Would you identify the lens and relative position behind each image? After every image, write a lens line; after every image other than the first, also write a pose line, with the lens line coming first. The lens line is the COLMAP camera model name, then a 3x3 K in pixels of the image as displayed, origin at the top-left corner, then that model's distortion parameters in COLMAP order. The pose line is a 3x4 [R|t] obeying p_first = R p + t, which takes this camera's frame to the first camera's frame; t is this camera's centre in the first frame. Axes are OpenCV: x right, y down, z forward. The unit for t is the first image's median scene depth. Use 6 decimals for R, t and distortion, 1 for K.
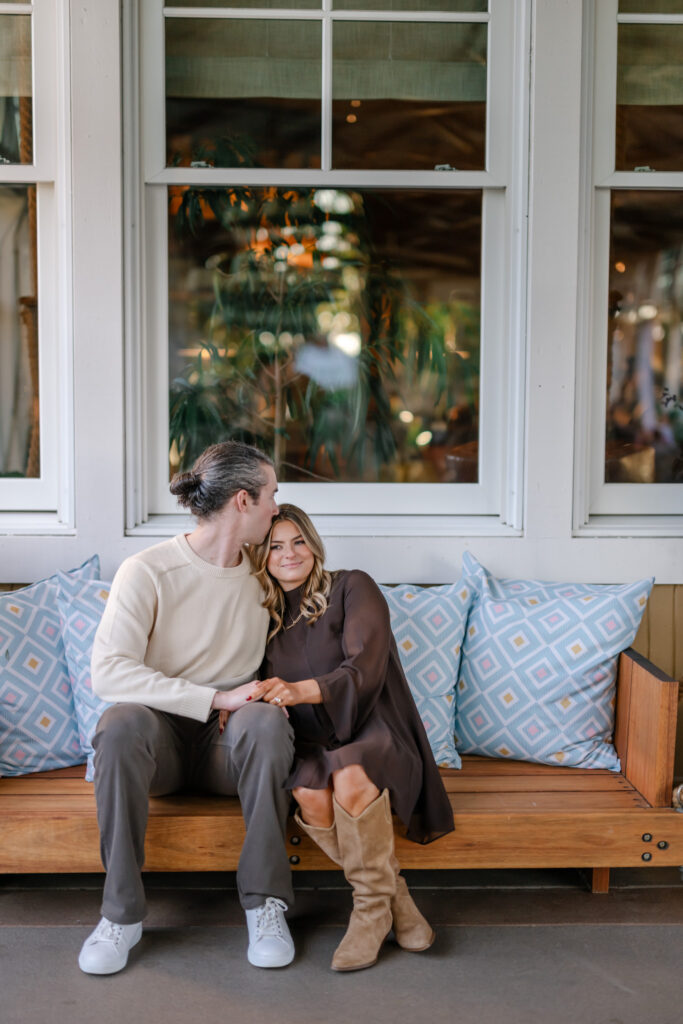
lens RADIAL K [[1510.5, 0, 360.1], [0, 1510.5, 534.2], [0, 0, 1]] dist [0.002407, 0.014492]
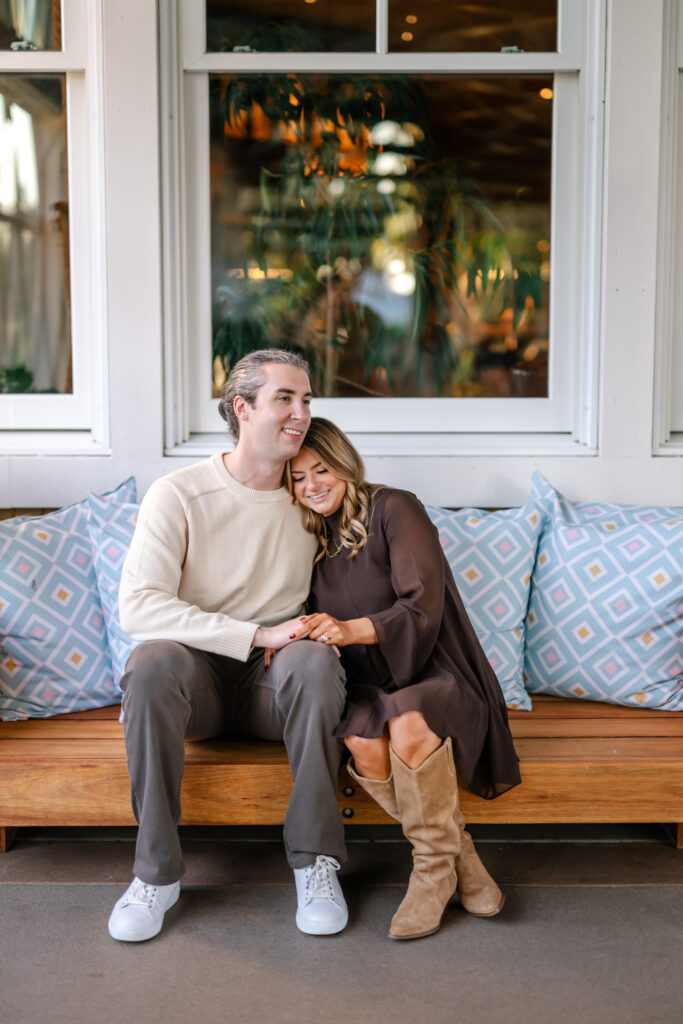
lens RADIAL K [[1449.7, 0, 360.3], [0, 1449.7, 495.1], [0, 0, 1]] dist [0.003953, 0.011746]
pose [[0.999238, -0.002113, -0.038980, -0.001773], [0.002910, 0.999787, 0.020409, 0.007756], [0.038928, -0.020507, 0.999032, 0.129856]]
